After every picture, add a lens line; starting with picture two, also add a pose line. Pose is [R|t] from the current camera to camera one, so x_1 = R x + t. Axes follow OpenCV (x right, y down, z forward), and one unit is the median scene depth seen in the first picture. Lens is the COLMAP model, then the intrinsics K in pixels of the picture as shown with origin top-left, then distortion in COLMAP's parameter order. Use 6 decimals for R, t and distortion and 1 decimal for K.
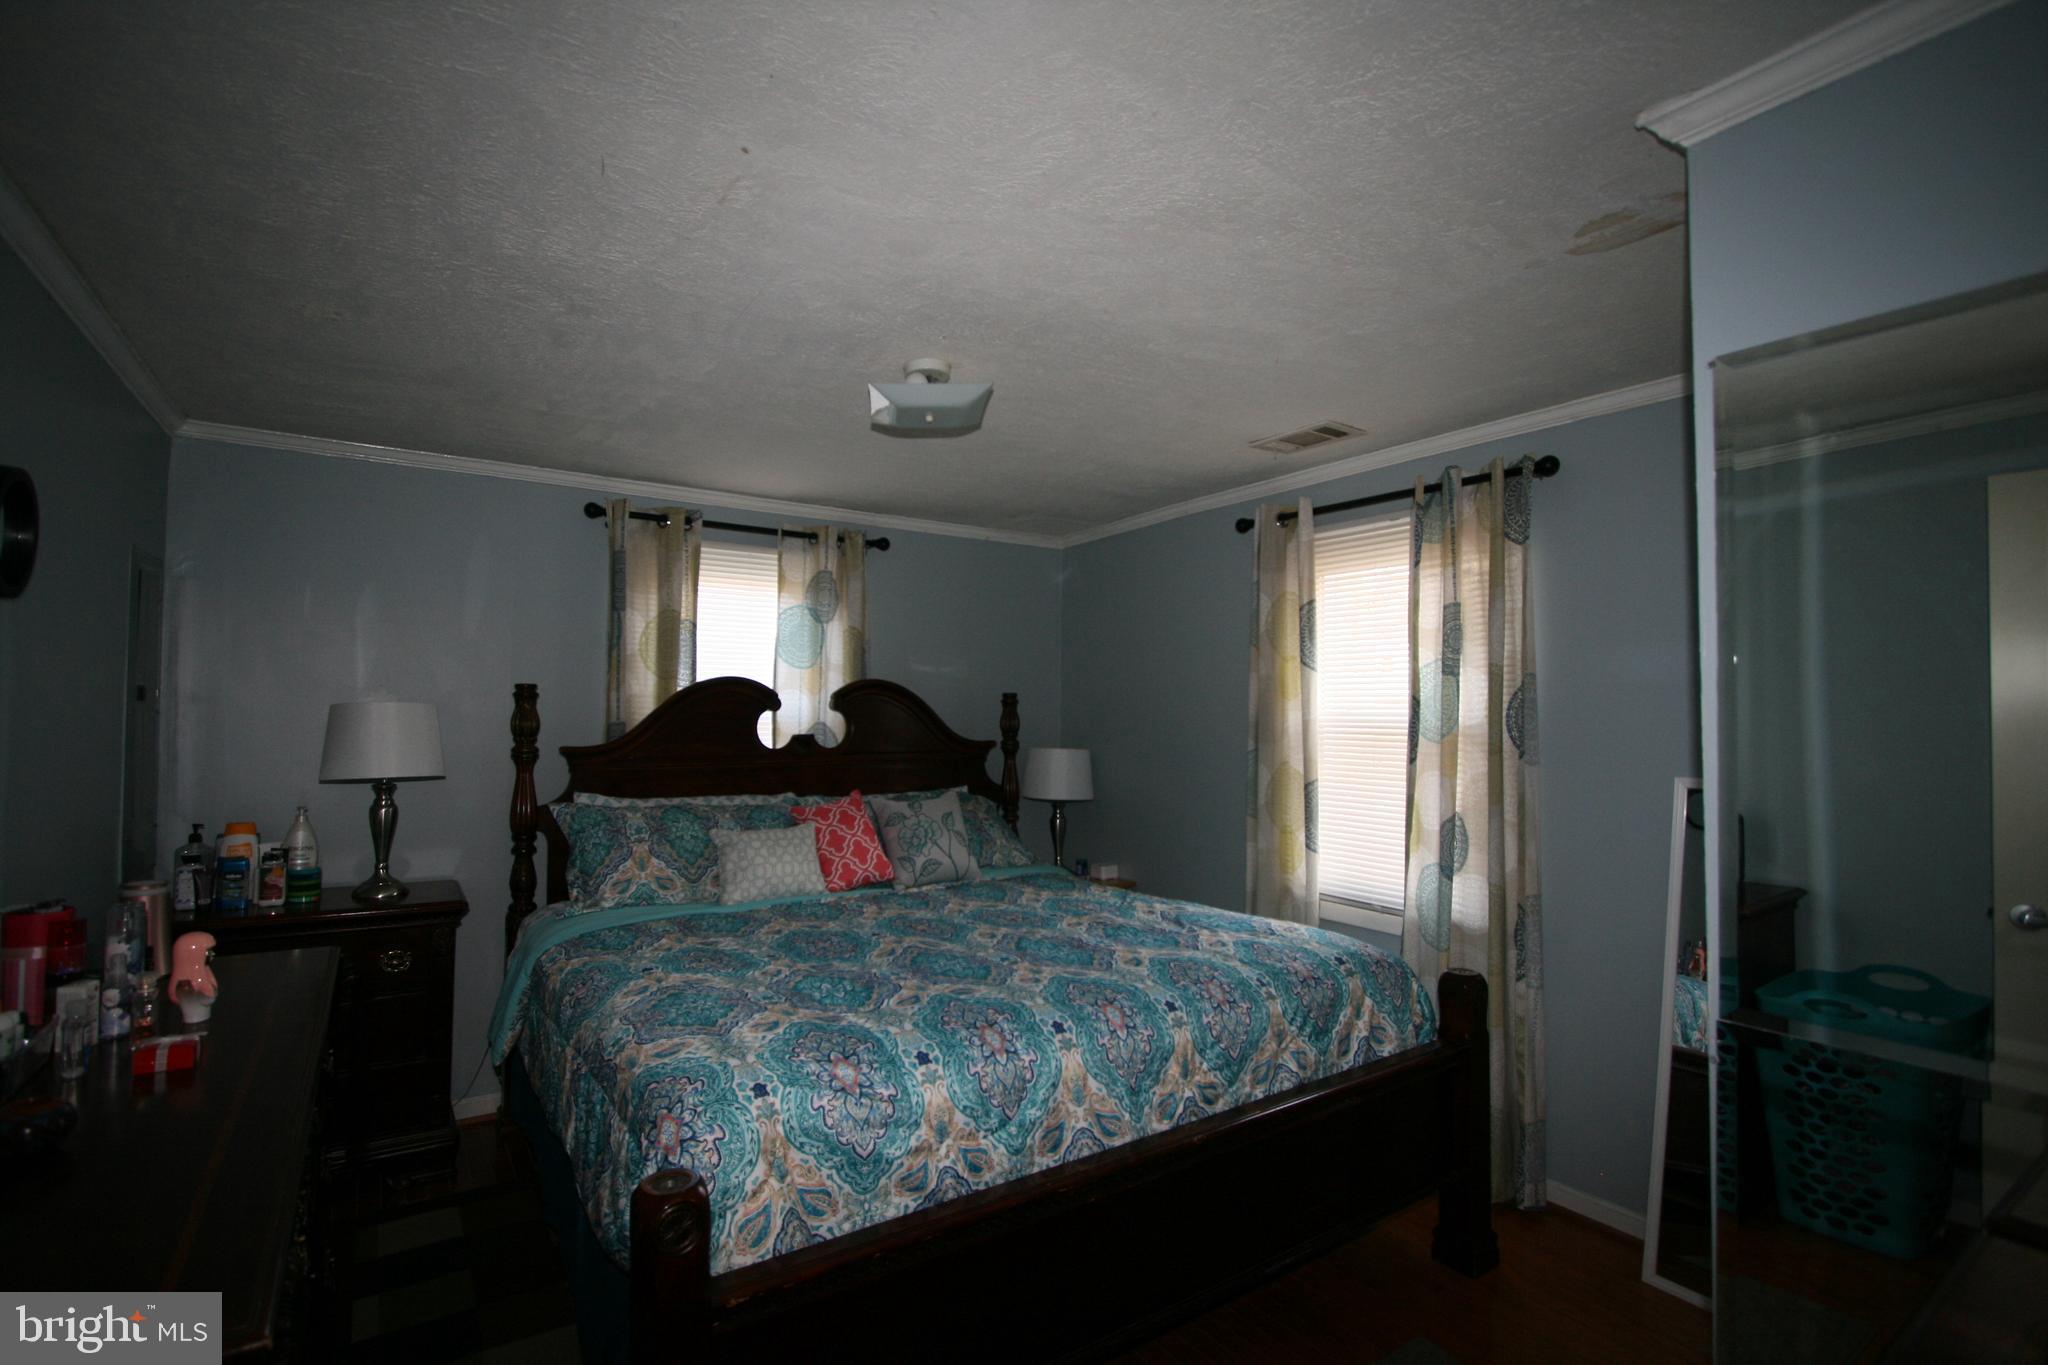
lens RADIAL K [[949.6, 0, 1007.3], [0, 949.6, 685.7], [0, 0, 1]] dist [-0.024458, 0.006191]
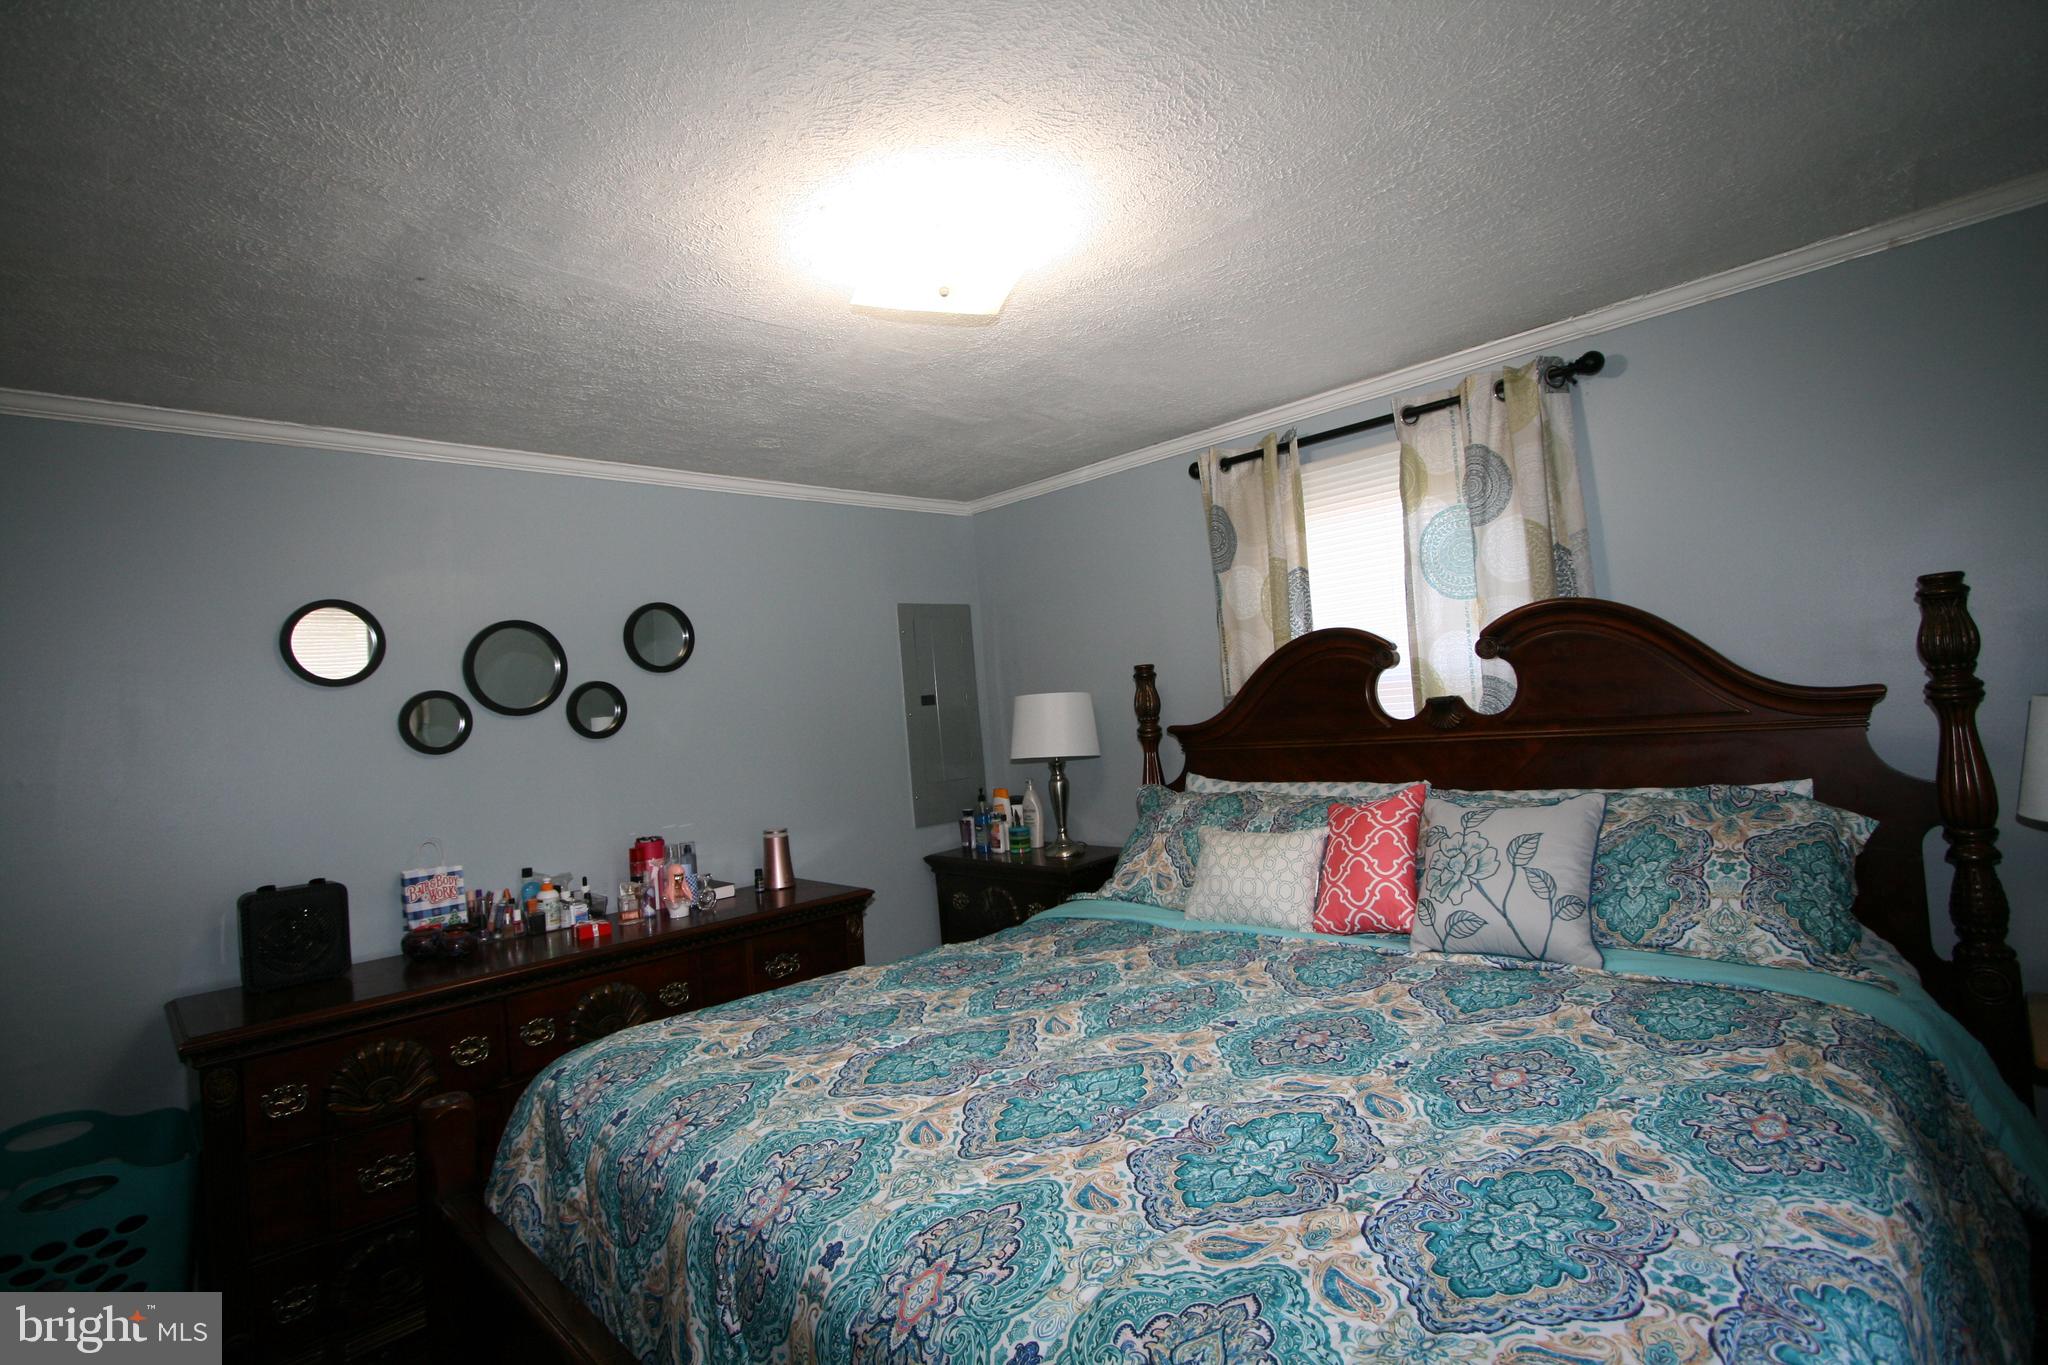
lens RADIAL K [[949.6, 0, 1007.3], [0, 949.6, 685.7], [0, 0, 1]] dist [-0.024458, 0.006191]
pose [[0.192584, -0.048329, -0.980090, 0.451769], [0.110186, 0.993535, -0.027341, 0.031069], [0.975074, -0.102727, 0.196665, 0.643640]]
